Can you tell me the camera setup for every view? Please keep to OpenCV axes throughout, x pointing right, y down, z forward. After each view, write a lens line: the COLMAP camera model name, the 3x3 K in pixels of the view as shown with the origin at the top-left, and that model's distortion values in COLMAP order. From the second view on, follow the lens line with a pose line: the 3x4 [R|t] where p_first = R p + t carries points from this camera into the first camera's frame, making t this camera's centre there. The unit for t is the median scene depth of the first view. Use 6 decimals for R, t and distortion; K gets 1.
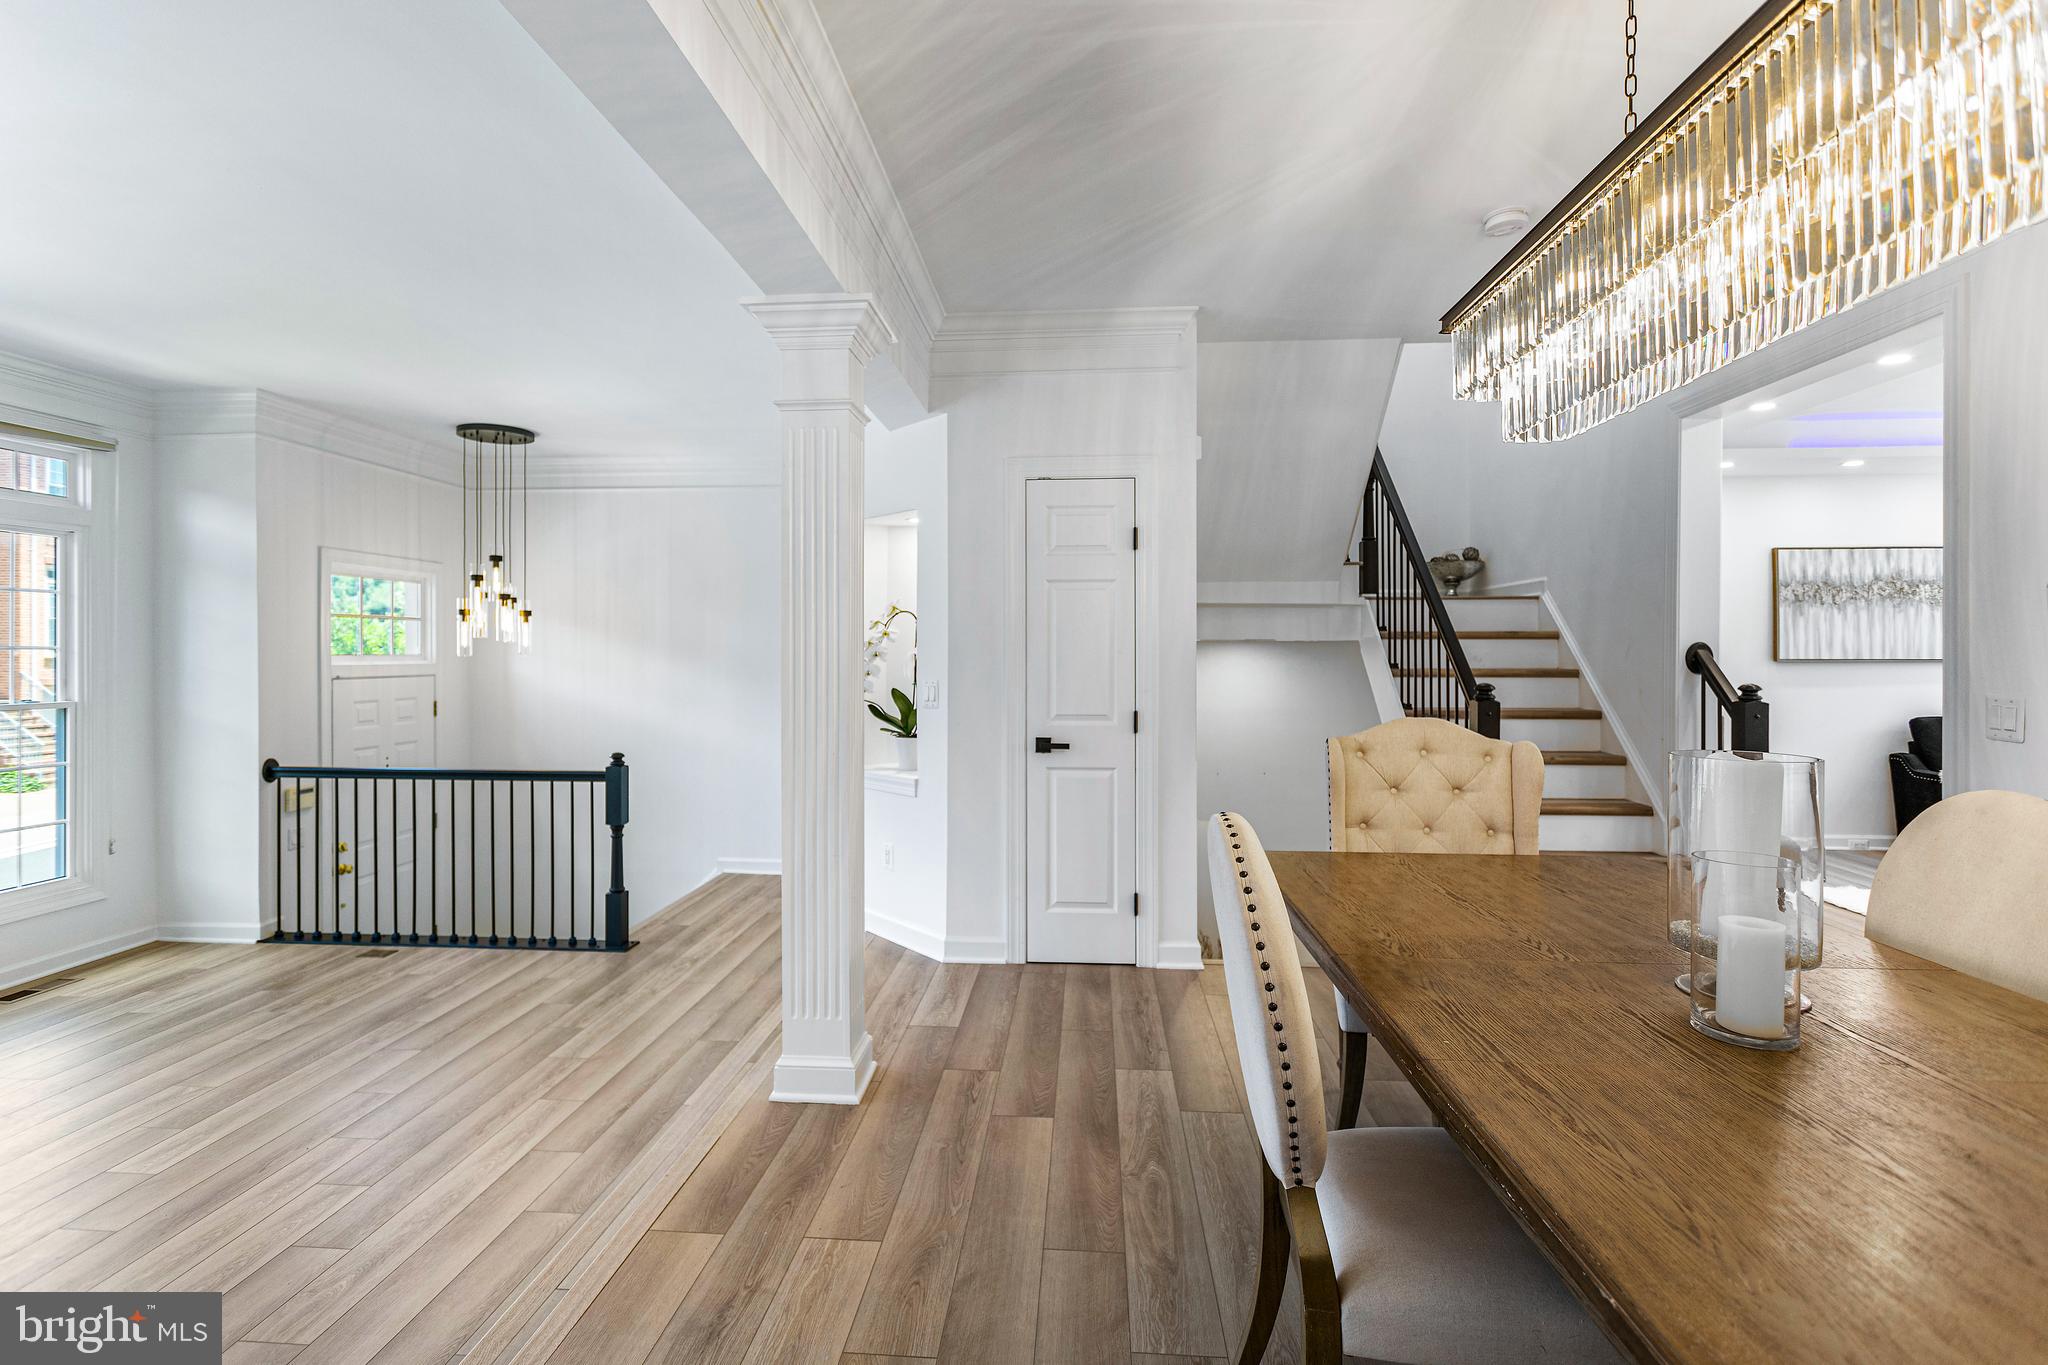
lens RADIAL K [[970.7, 0, 1011.6], [0, 970.7, 672.5], [0, 0, 1]] dist [0.003527, 0.000443]
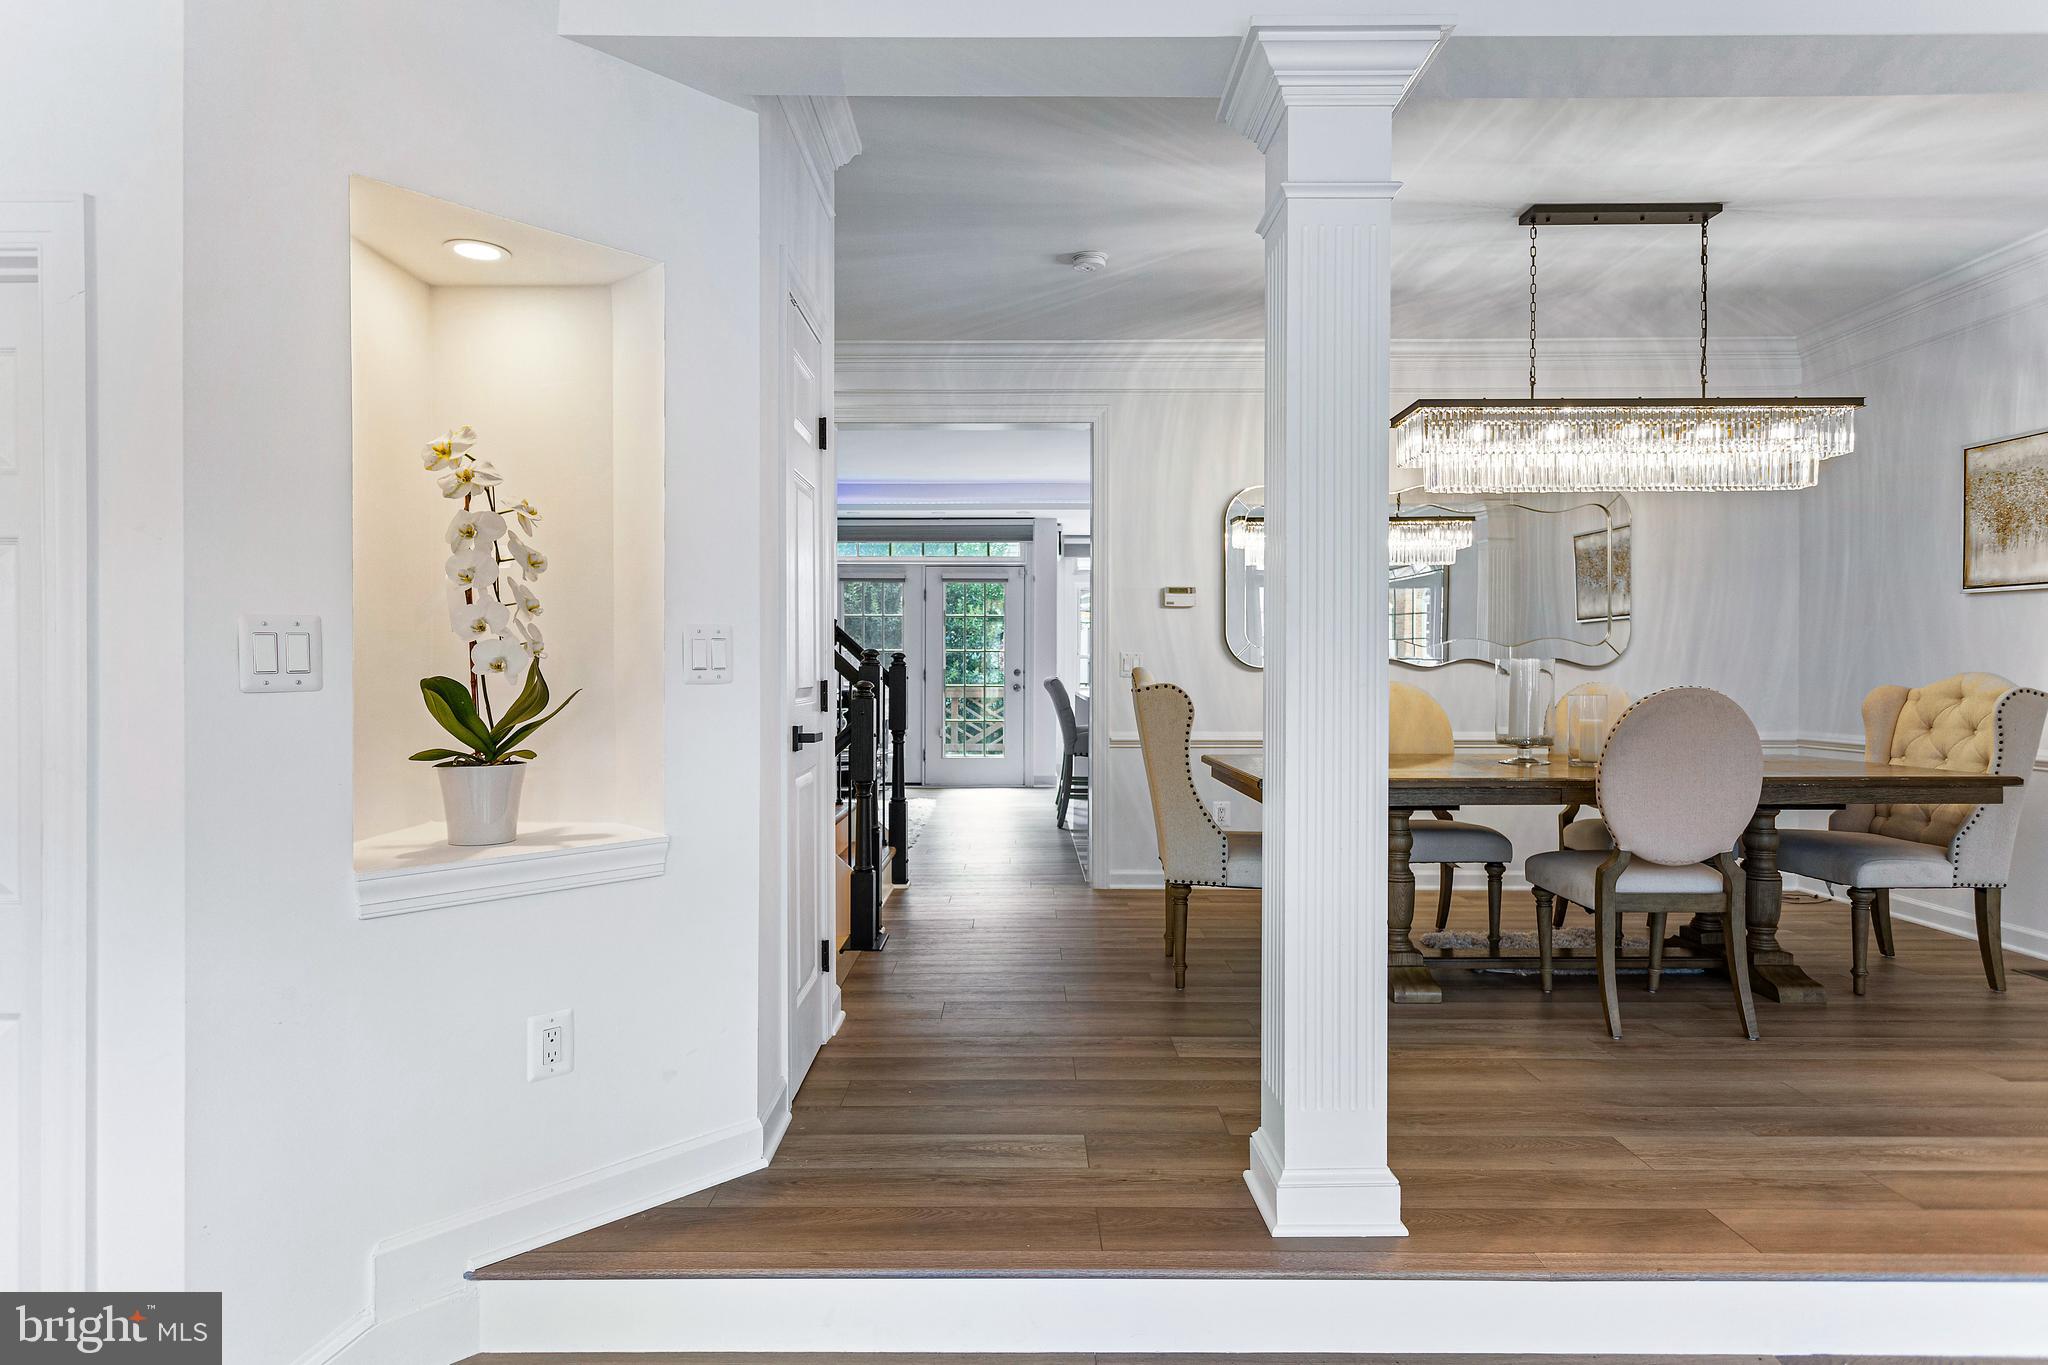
lens RADIAL K [[1133.2, 0, 1013.4], [0, 1133.2, 675.8], [0, 0, 1]] dist [0.002181, 0.000716]
pose [[-0.074307, -0.007946, 0.997204, -0.682399], [0.016307, 0.999825, 0.009182, 0.029699], [-0.997102, 0.016944, -0.074164, 0.897605]]
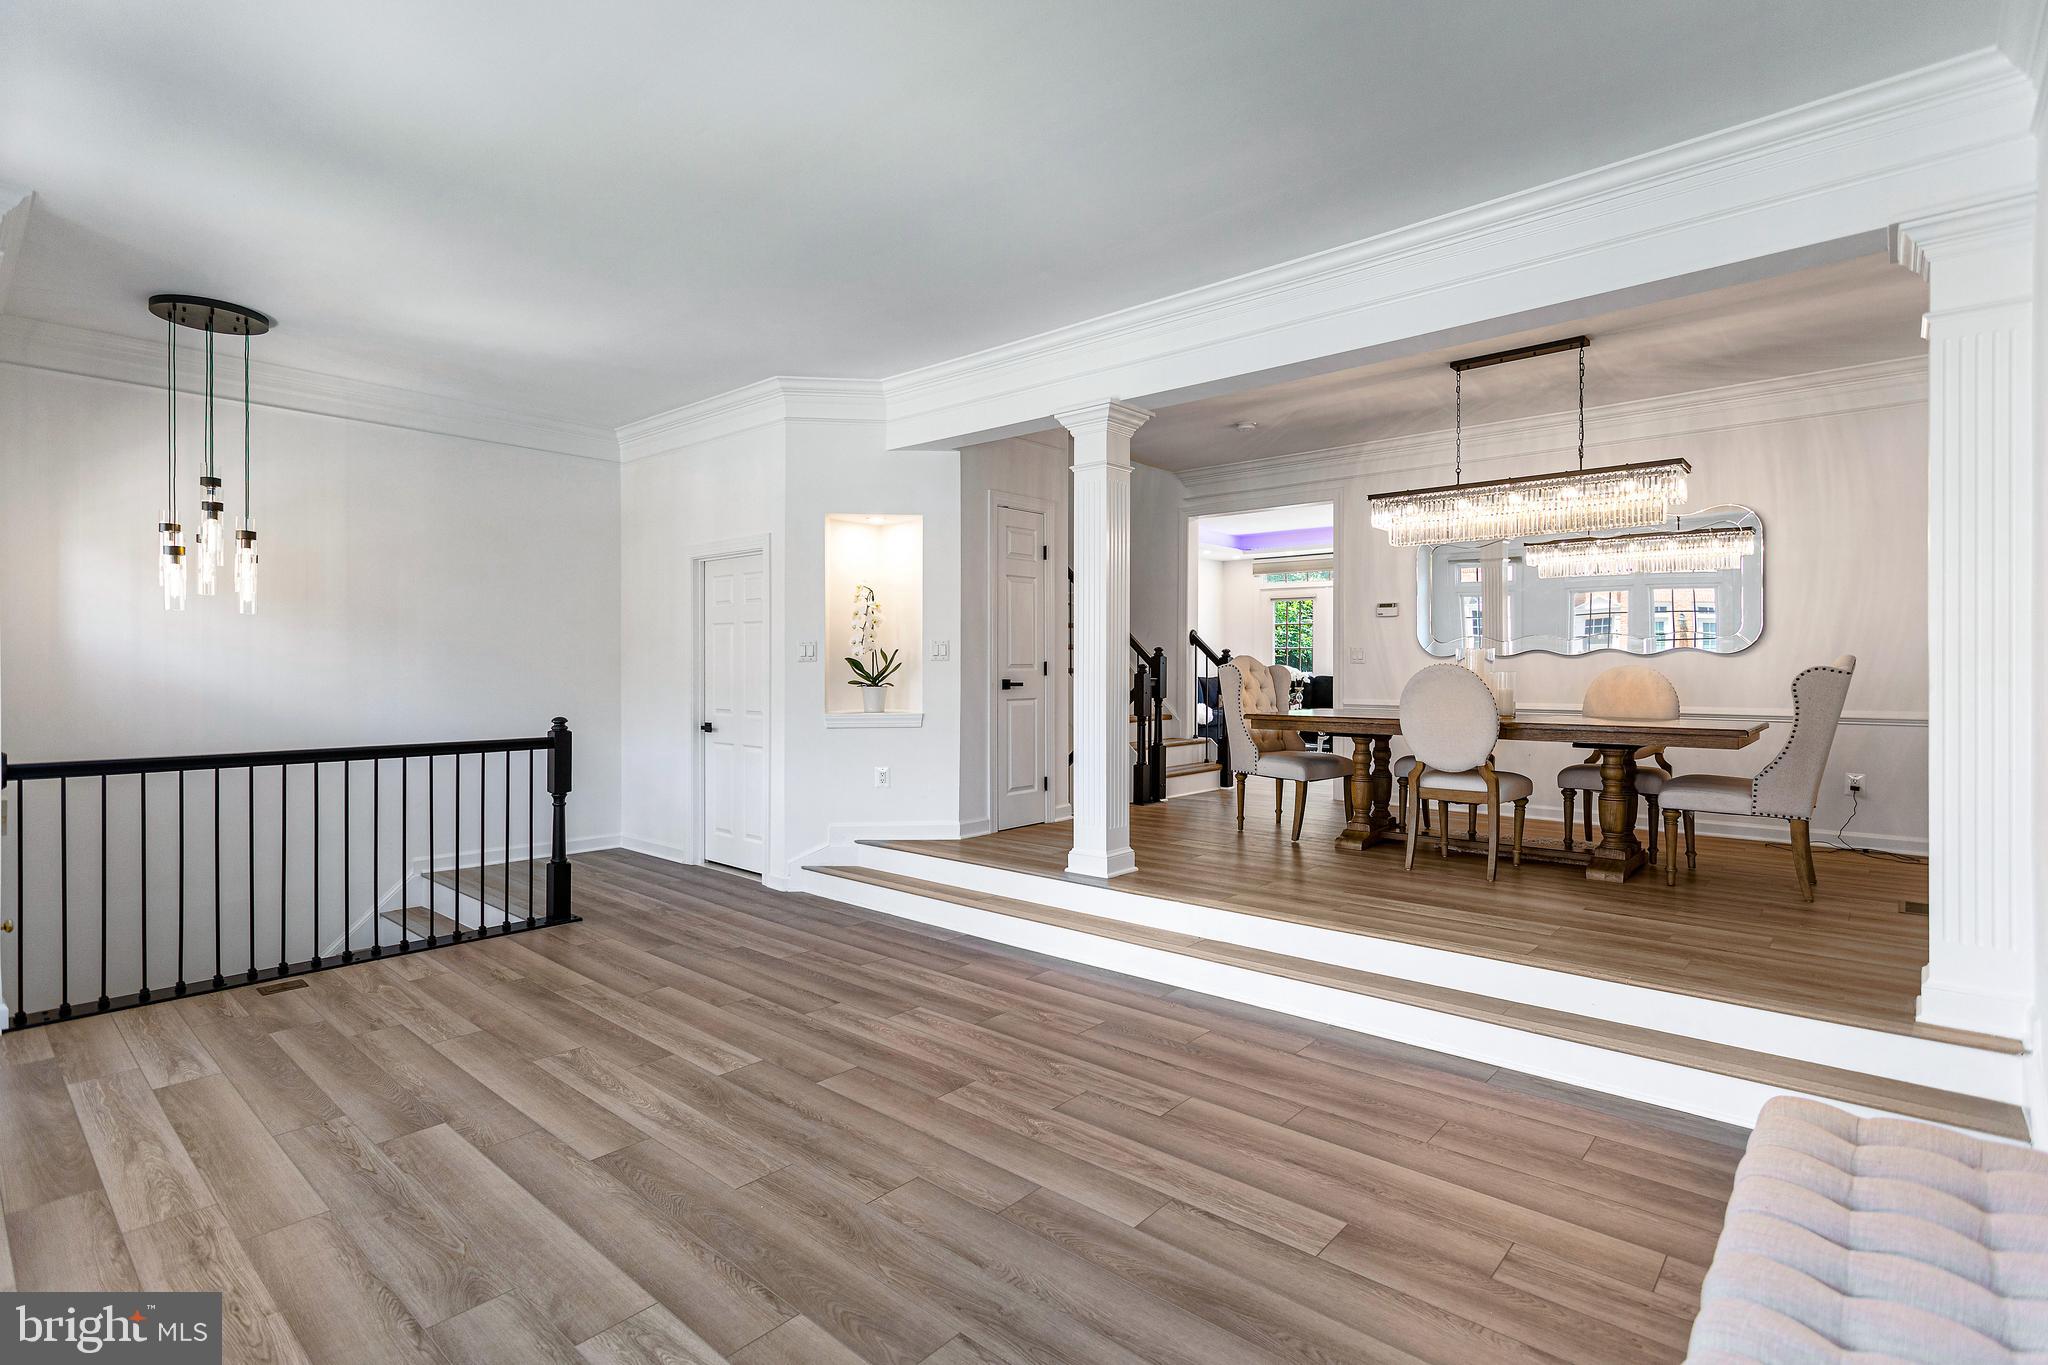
lens RADIAL K [[989.4, 0, 1013.7], [0, 989.4, 663.2], [0, 0, 1]] dist [0.004284, 0.000932]
pose [[0.602671, 0.001611, 0.797988, -1.163014], [0.013337, 0.999838, -0.012092, 0.059068], [-0.797879, 0.017930, 0.602551, 0.063125]]
